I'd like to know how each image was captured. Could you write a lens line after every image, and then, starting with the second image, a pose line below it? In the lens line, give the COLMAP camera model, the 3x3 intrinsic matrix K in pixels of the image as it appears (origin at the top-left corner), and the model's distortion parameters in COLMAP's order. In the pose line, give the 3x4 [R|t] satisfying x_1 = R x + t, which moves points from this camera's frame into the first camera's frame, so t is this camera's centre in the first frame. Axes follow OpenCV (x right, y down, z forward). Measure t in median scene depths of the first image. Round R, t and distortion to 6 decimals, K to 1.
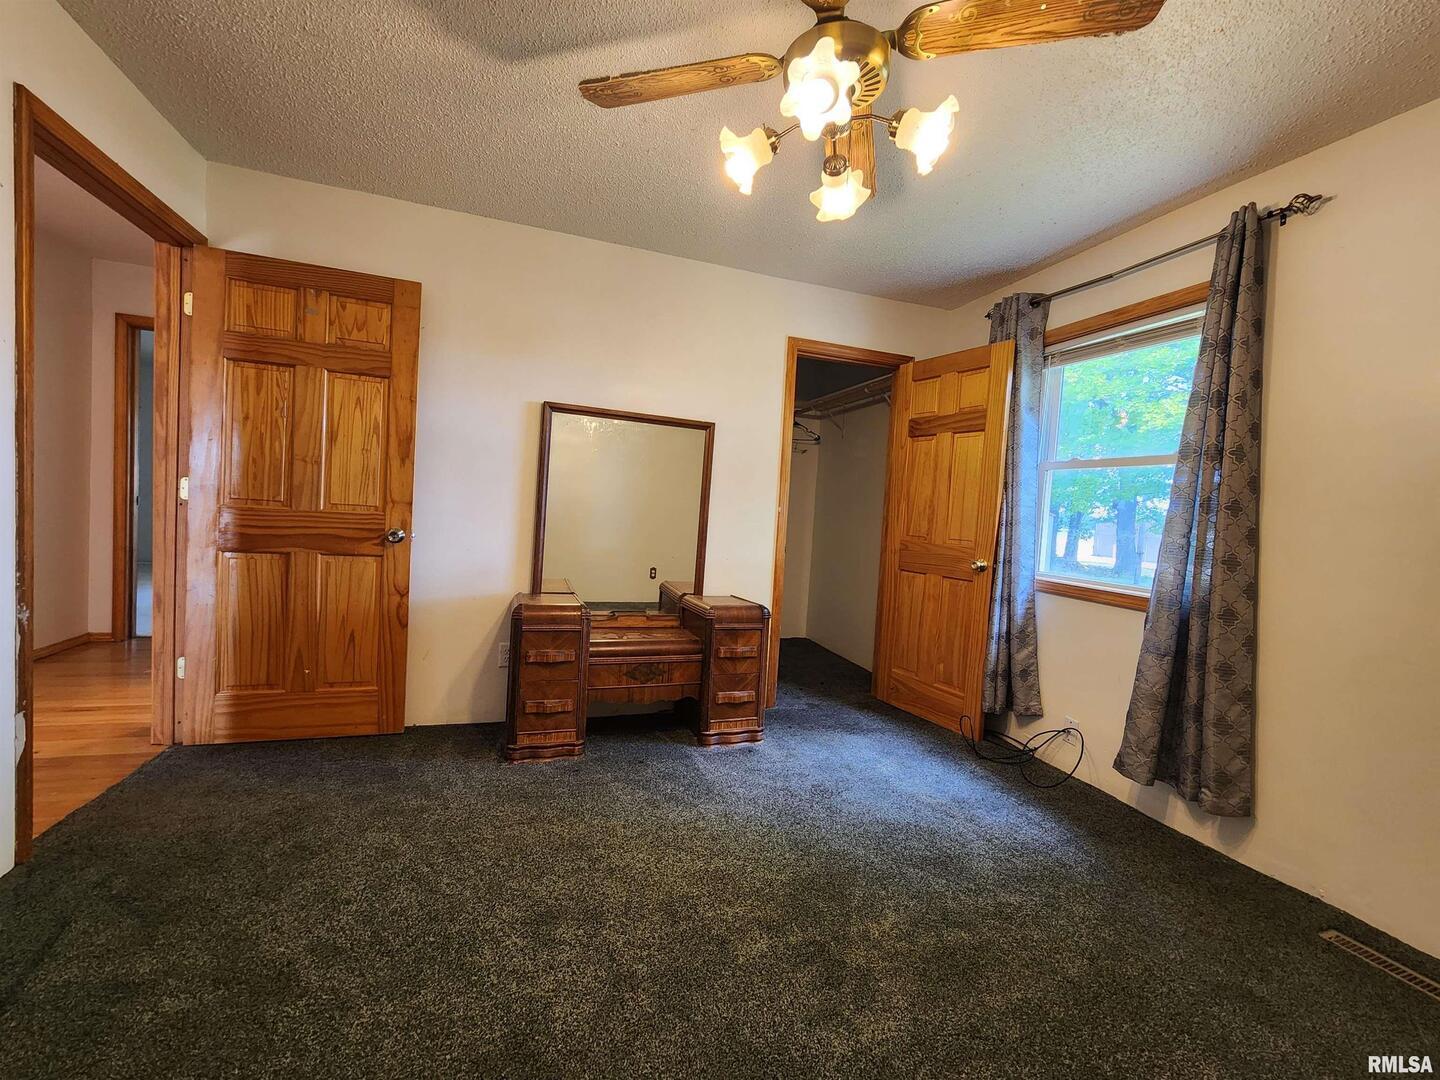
lens RADIAL K [[584.4, 0, 715.9], [0, 584.4, 536.5], [0, 0, 1]] dist [-0.002457, -0.000241]
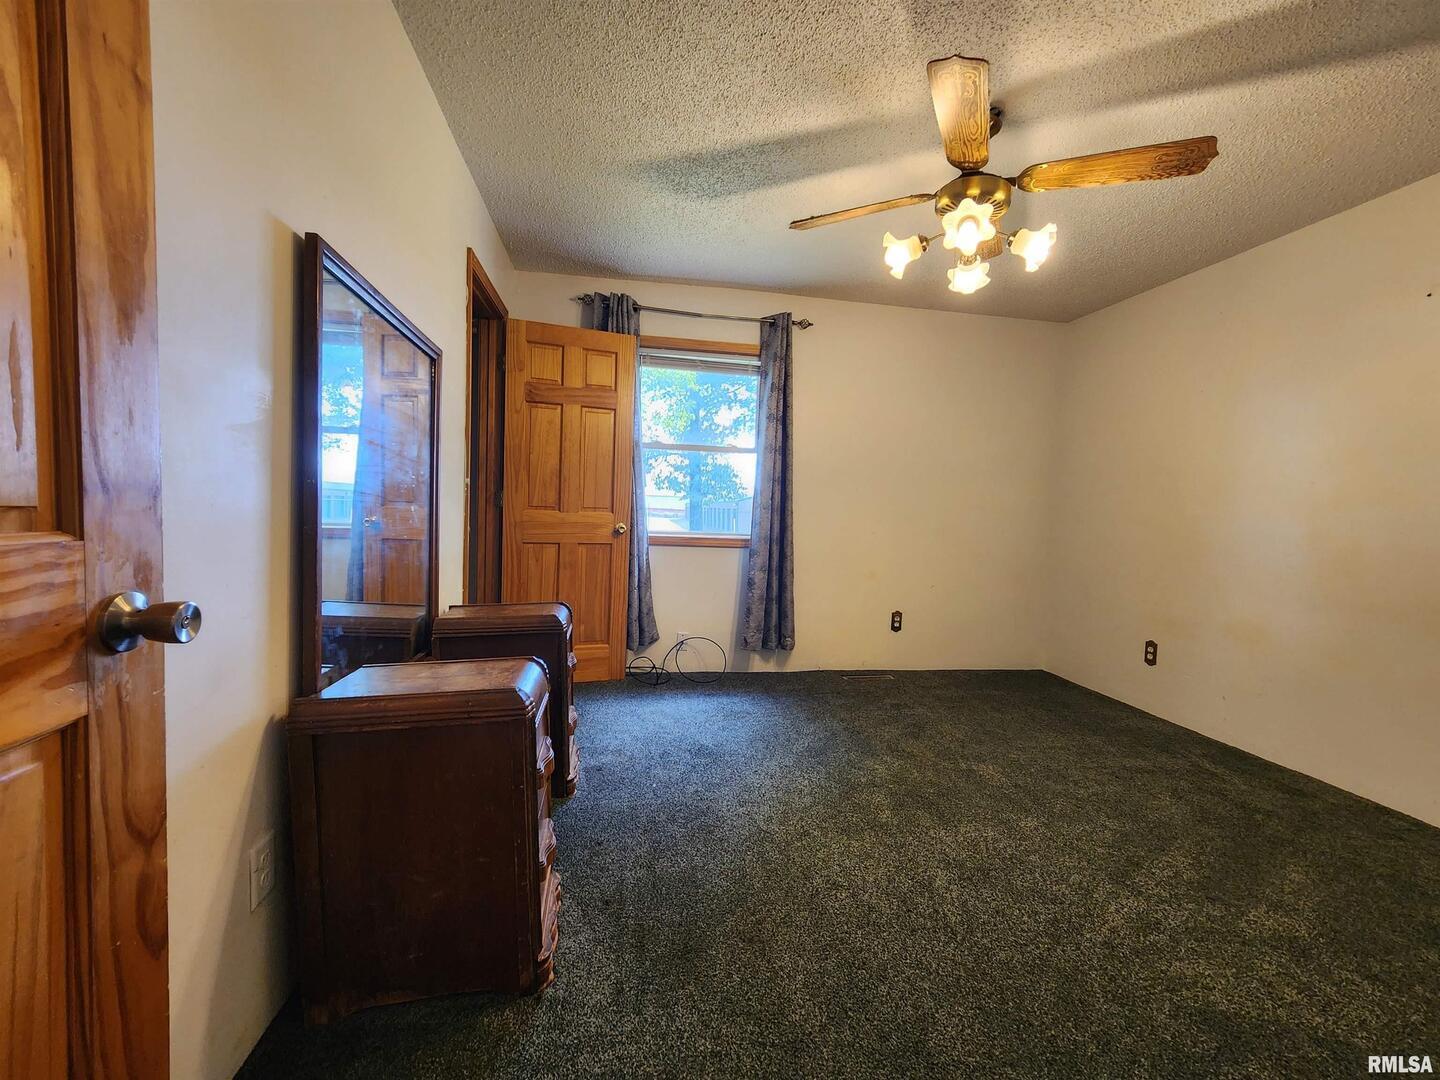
lens RADIAL K [[584.4, 0, 715.9], [0, 584.4, 536.5], [0, 0, 1]] dist [-0.002457, -0.000241]
pose [[0.169507, -0.103186, 0.980112, -0.737054], [0.022752, 0.994648, 0.100781, -0.055272], [-0.985266, 0.005217, 0.170948, 0.708262]]
